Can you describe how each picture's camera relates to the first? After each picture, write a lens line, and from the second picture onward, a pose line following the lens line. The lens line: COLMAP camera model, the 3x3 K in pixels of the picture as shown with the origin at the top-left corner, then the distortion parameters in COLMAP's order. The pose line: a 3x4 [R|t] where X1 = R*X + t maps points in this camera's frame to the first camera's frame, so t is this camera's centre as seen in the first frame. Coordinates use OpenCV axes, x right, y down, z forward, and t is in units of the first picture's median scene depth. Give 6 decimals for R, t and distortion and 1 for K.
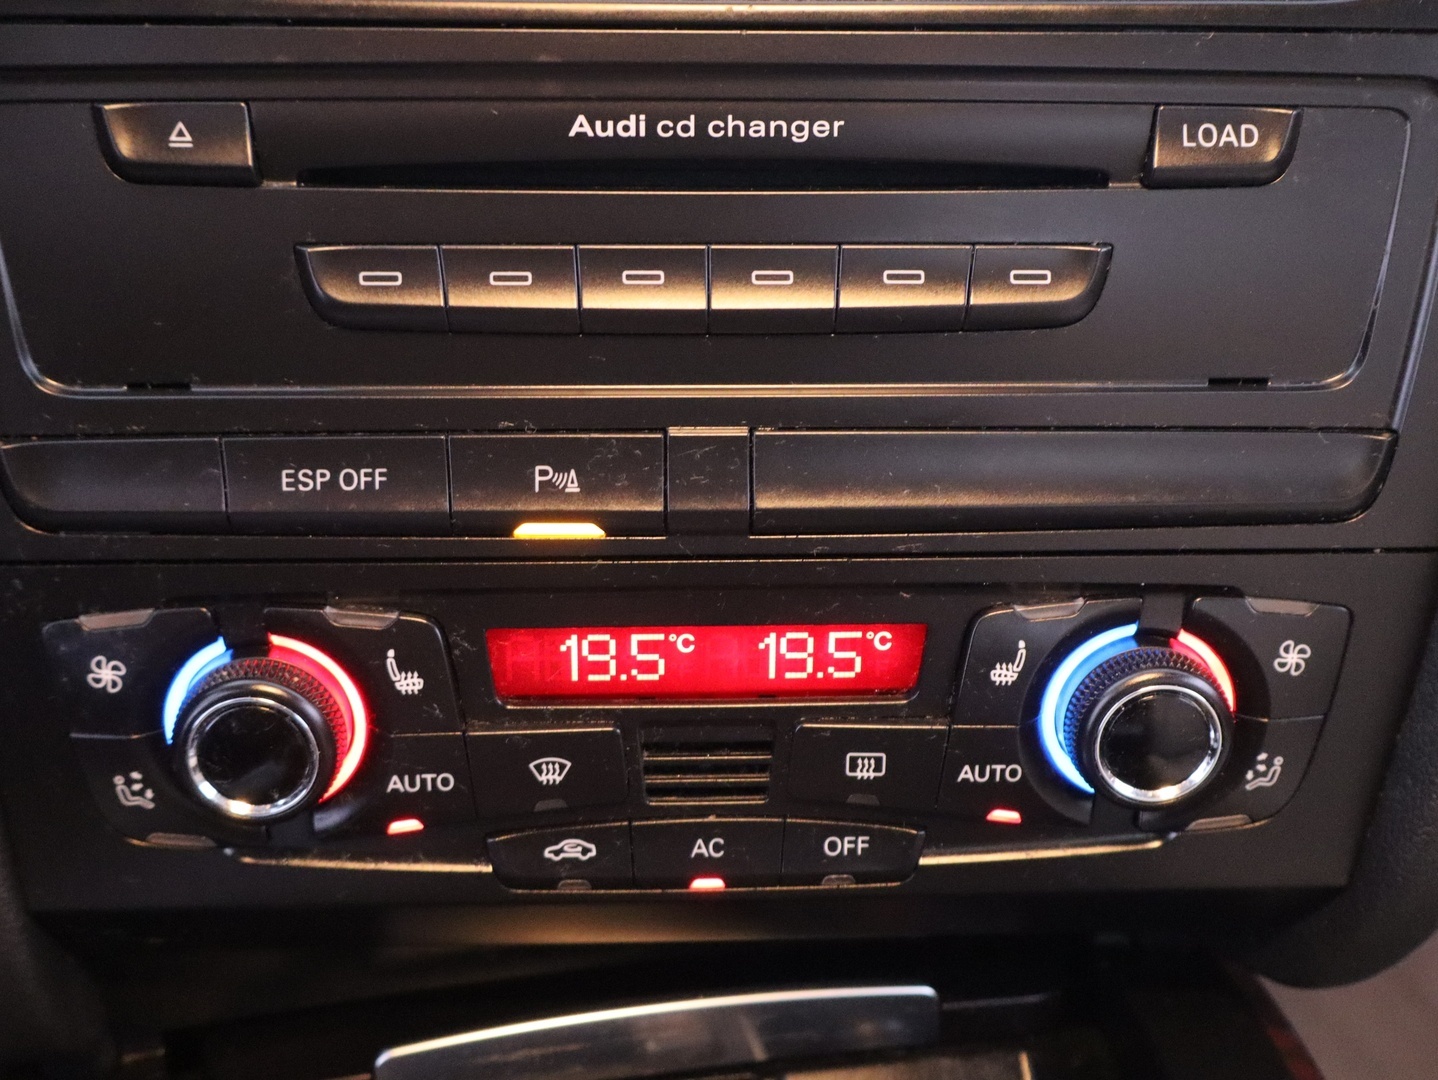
lens RADIAL K [[1821.0, 0, 719.0], [0, 1821.0, 540.0], [0, 0, 1]] dist [0.000076, -0.001310]
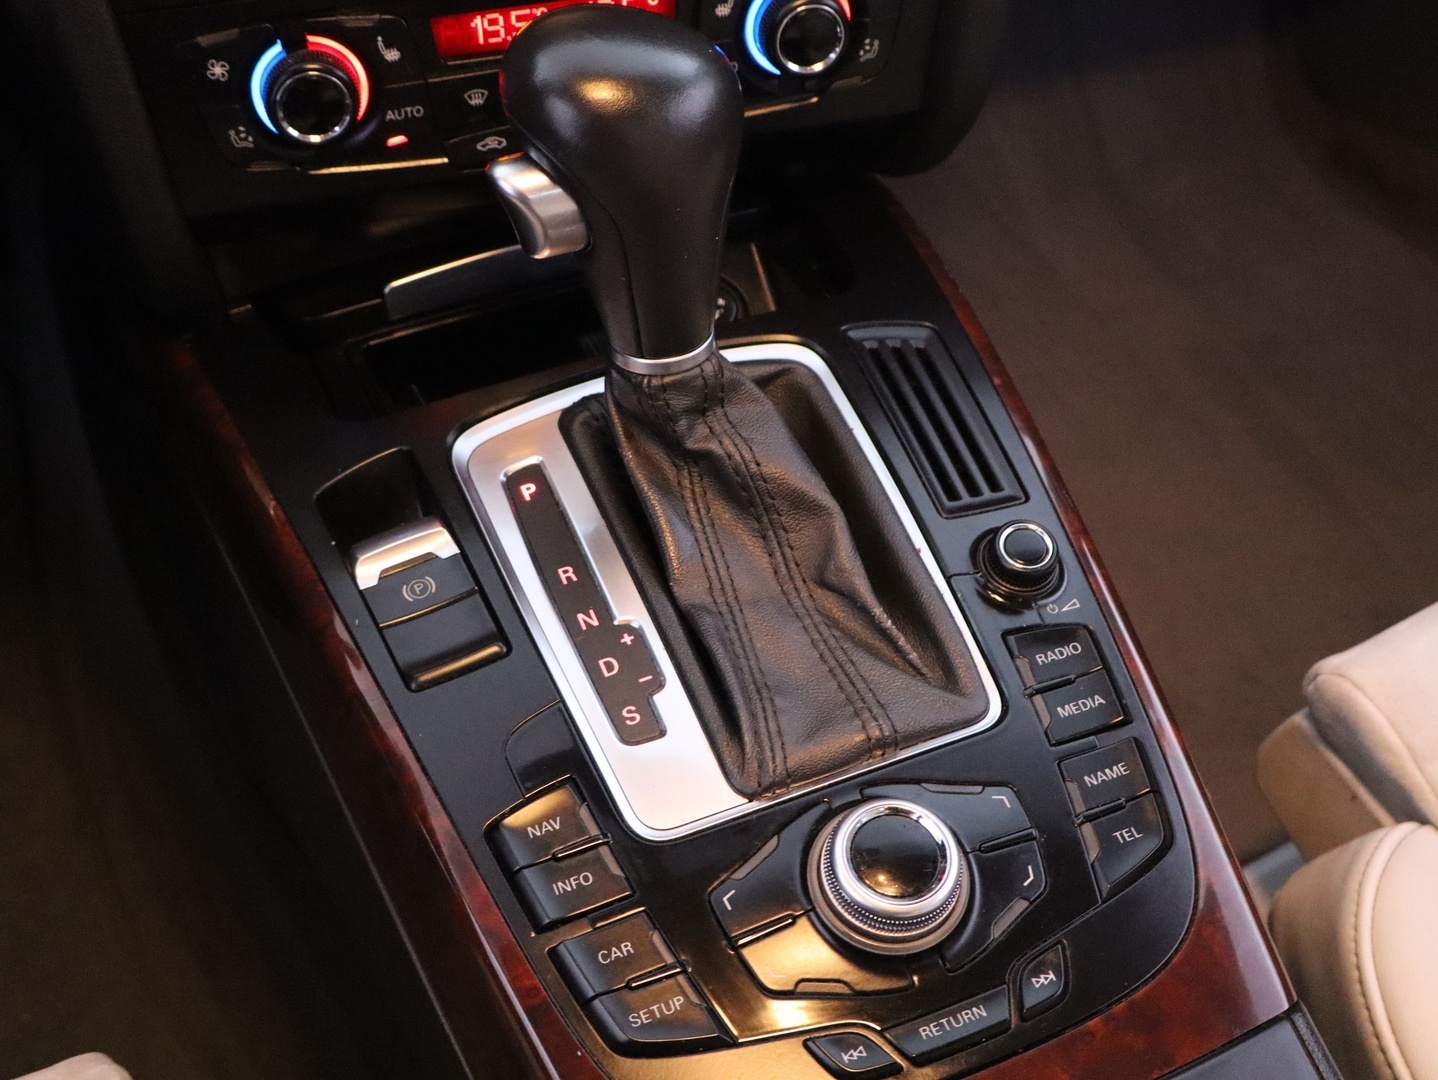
lens RADIAL K [[1821.0, 0, 719.0], [0, 1821.0, 540.0], [0, 0, 1]] dist [0.000076, -0.001310]
pose [[0.977933, -0.156709, 0.138161, -0.173501], [0.103637, 0.938105, 0.330482, -0.029222], [-0.181399, -0.308871, 0.933645, -0.816029]]
